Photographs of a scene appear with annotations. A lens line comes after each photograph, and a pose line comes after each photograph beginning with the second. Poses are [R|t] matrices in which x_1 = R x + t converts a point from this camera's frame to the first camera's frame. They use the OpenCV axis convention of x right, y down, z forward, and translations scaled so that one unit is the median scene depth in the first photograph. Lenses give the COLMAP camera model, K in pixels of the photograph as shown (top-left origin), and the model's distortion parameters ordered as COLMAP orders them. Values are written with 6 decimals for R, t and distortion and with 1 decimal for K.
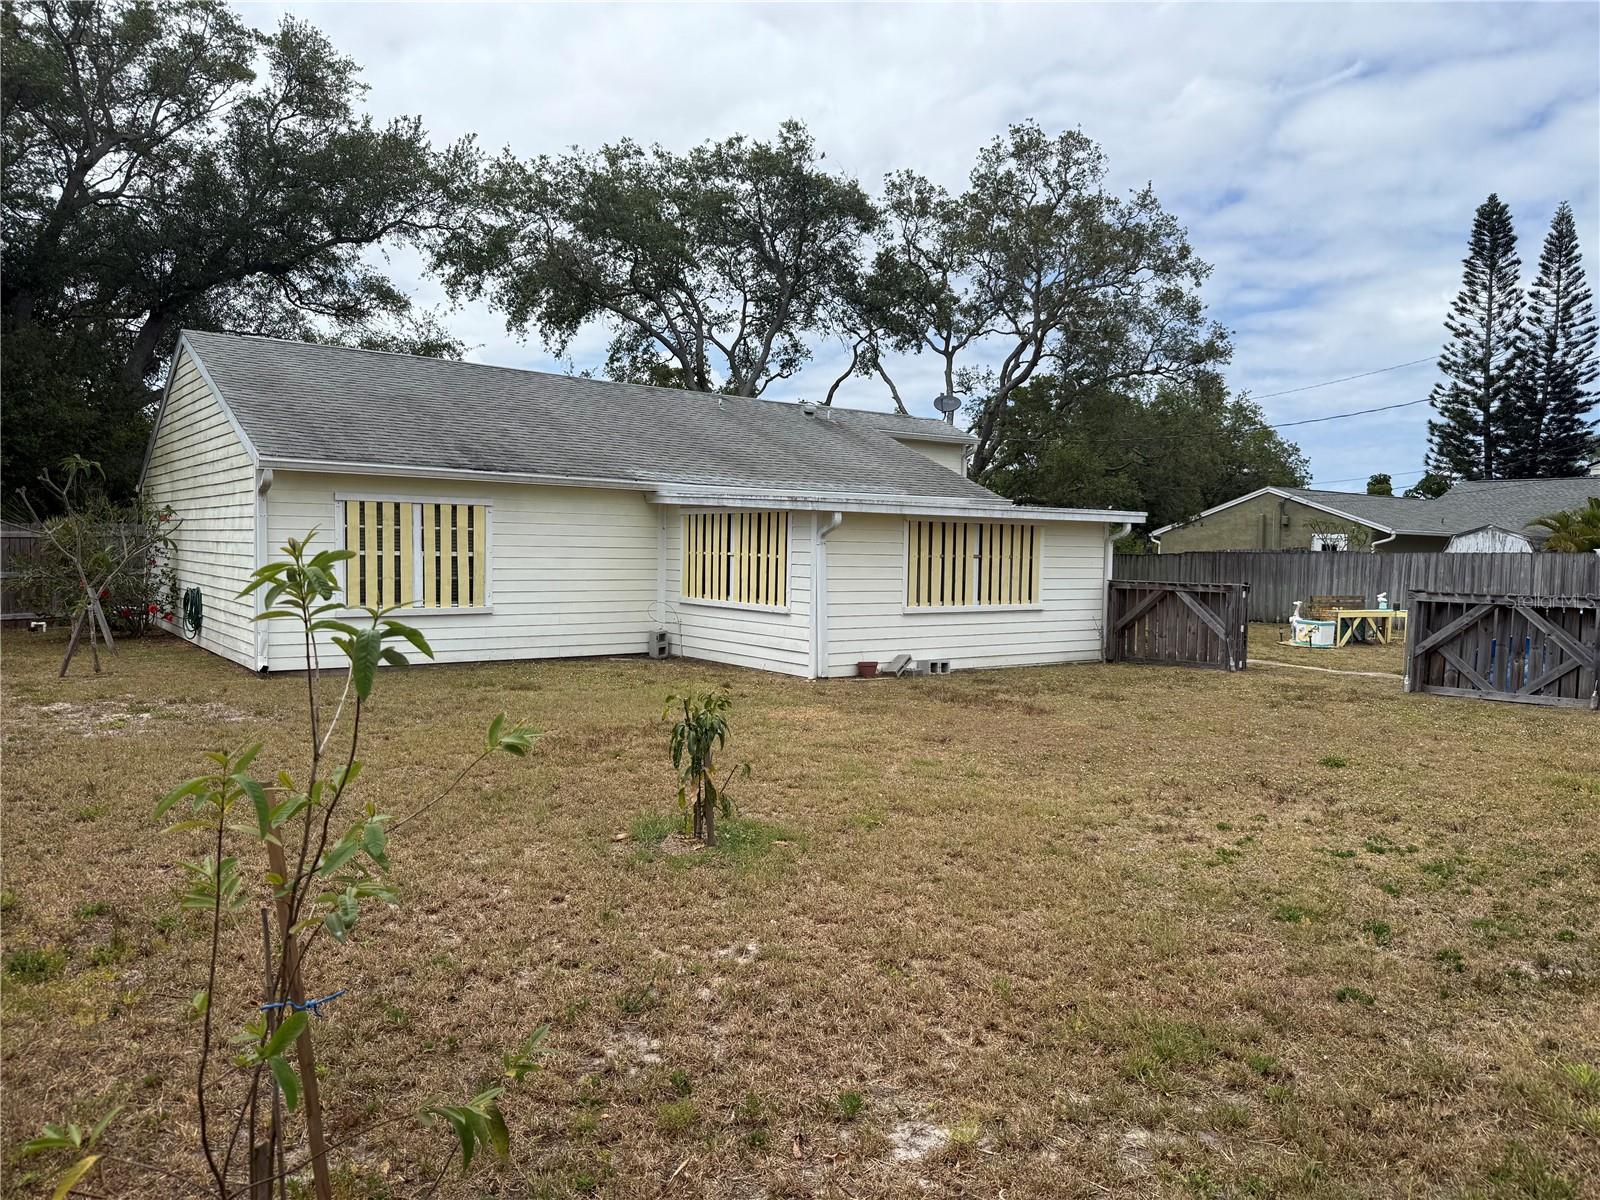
lens RADIAL K [[1124.7, 0, 800.0], [0, 1124.7, 600.0], [0, 0, 1]] dist [0.105800, -0.156787]
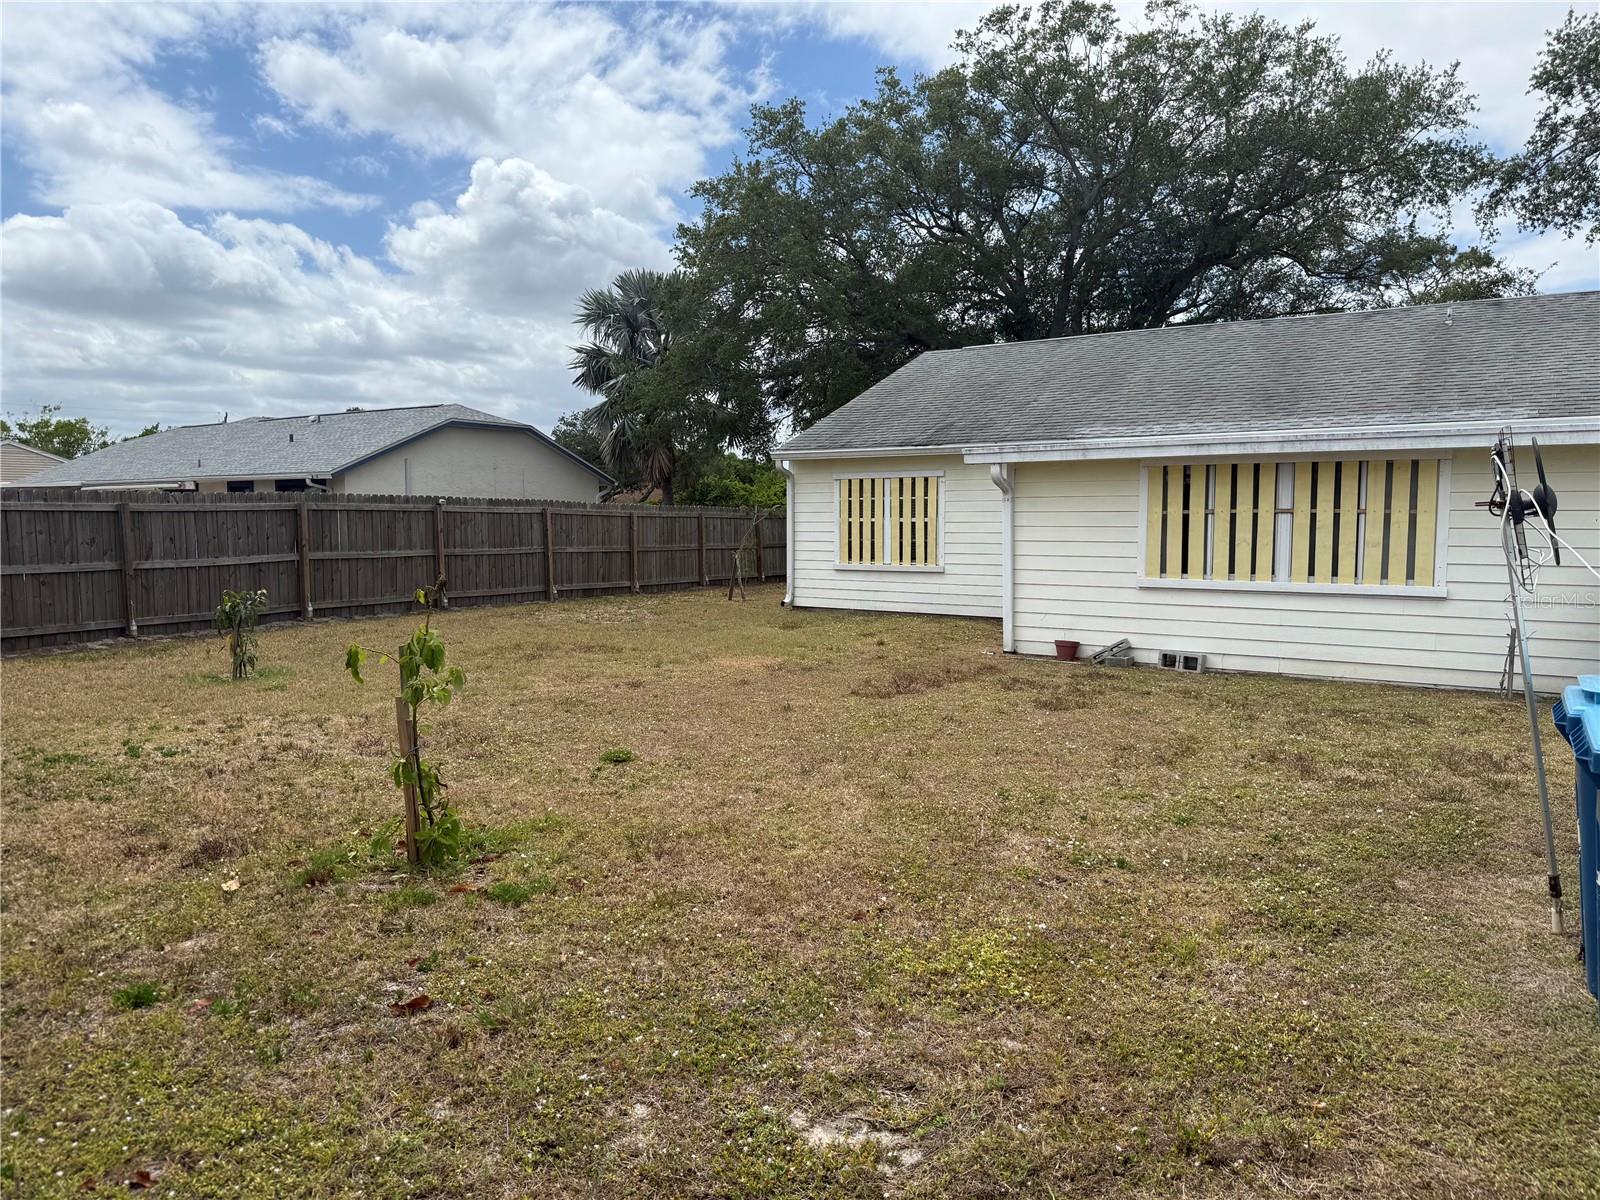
lens RADIAL K [[1124.1, 0, 803.0], [0, 1124.1, 613.5], [0, 0, 1]] dist [0.071060, -0.096944]
pose [[0.307209, 0.063460, -0.949524, 0.716763], [-0.038530, 0.997785, 0.054220, -0.002626], [0.950862, 0.019928, 0.308974, 0.503973]]
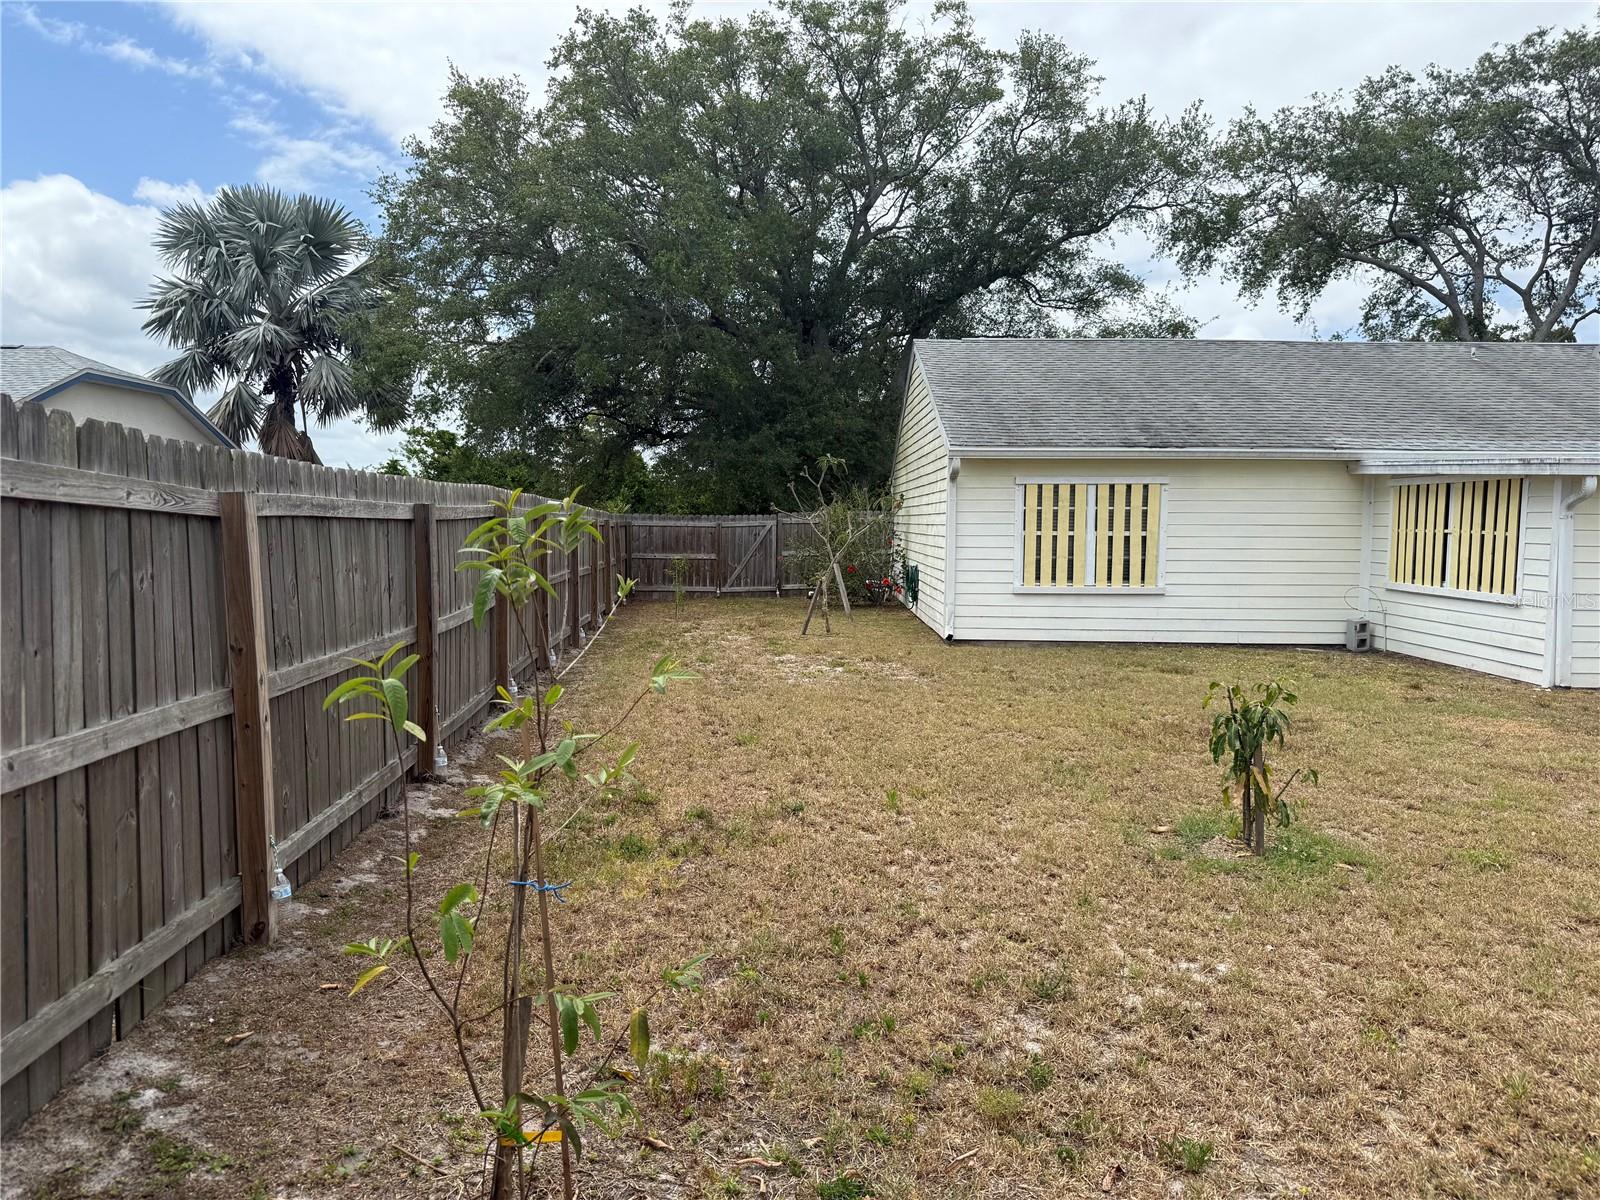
lens RADIAL K [[1124.1, 0, 803.0], [0, 1124.1, 613.5], [0, 0, 1]] dist [0.071060, -0.096944]
pose [[0.790521, 0.039370, -0.611168, 0.075273], [-0.024216, 0.999161, 0.033041, 0.003504], [0.611956, -0.011319, 0.790811, 0.036005]]
